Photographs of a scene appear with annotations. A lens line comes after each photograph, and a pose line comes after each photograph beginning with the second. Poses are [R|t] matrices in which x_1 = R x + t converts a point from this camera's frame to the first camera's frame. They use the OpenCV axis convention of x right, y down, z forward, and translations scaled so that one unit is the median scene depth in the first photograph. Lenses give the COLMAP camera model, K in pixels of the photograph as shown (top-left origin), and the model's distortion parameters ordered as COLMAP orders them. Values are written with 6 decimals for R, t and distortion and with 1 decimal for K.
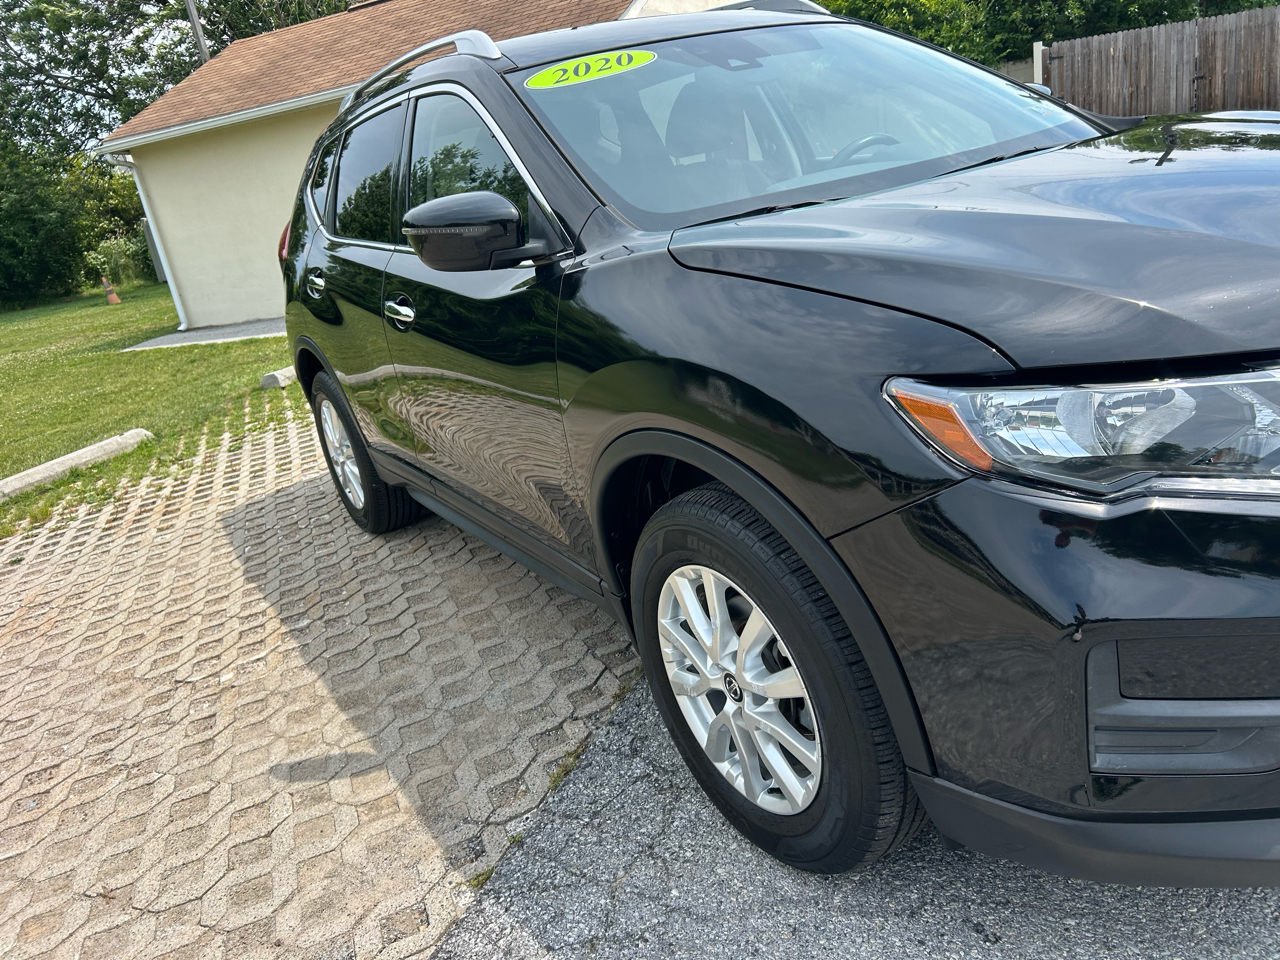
lens RADIAL K [[1025.6, 0, 615.9], [0, 1025.6, 449.4], [0, 0, 1]] dist [0.051506, -0.065537]
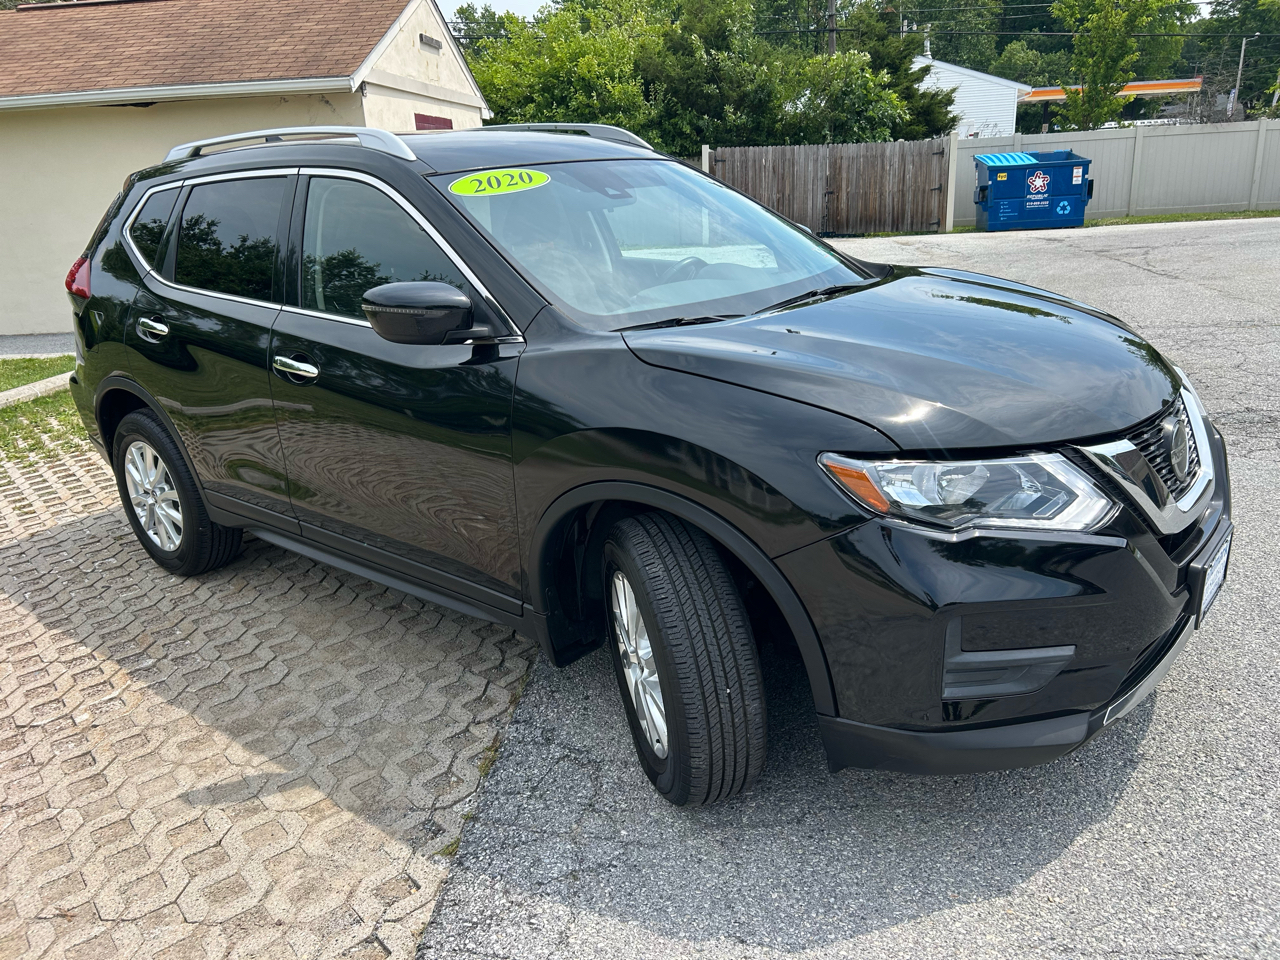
lens RADIAL K [[1025.6, 0, 637.2], [0, 1025.6, 474.2], [0, 0, 1]] dist [0.051506, -0.065537]
pose [[0.933943, 0.016117, 0.357057, -0.326553], [-0.009215, 0.999737, -0.021023, -0.001620], [-0.357302, 0.016344, 0.933846, -0.198095]]
